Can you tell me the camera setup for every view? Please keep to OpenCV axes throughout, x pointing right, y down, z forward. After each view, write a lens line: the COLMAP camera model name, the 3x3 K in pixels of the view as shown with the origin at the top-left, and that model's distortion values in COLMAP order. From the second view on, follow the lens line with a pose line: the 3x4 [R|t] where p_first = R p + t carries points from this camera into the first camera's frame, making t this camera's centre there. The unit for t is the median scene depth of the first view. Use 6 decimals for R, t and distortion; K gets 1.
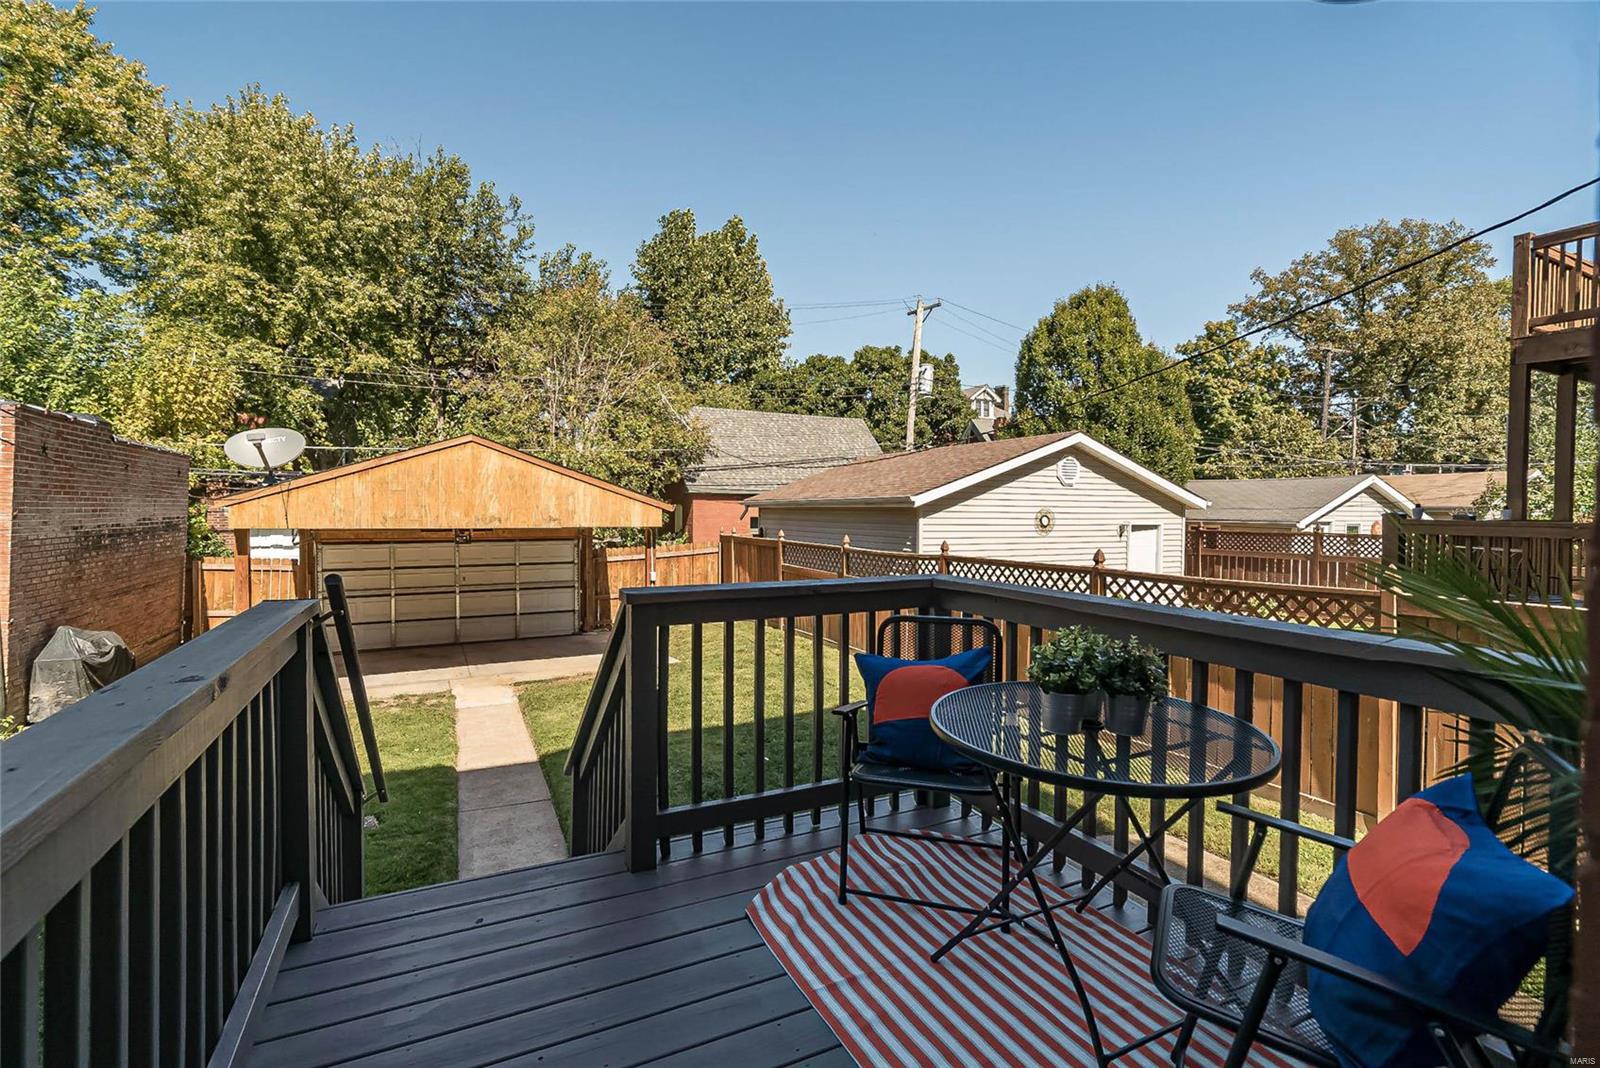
lens RADIAL K [[732.8, 0, 791.6], [0, 732.8, 523.0], [0, 0, 1]] dist [-0.007099, 0.005685]
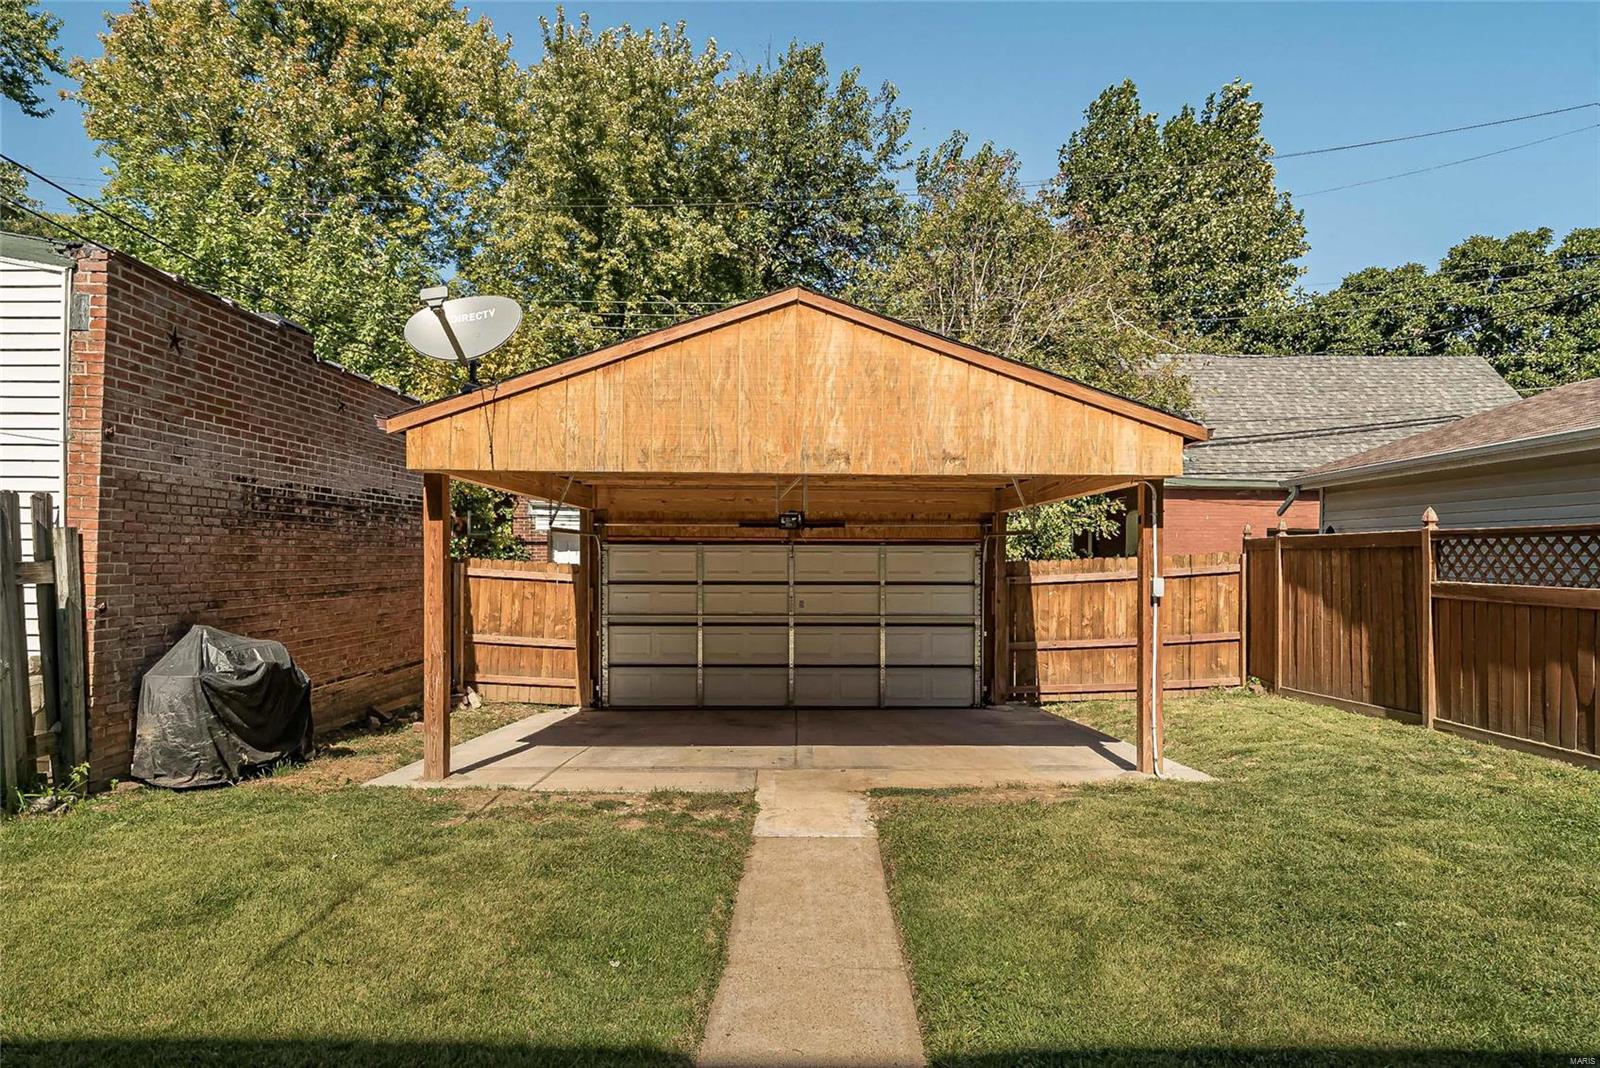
lens RADIAL K [[948.5, 0, 793.2], [0, 948.5, 546.9], [0, 0, 1]] dist [0.010667, 0.002343]
pose [[0.898283, -0.000187, -0.439417, -0.099389], [-0.012889, 0.999558, -0.026776, 0.049720], [0.439228, 0.029716, 0.897884, 0.272220]]
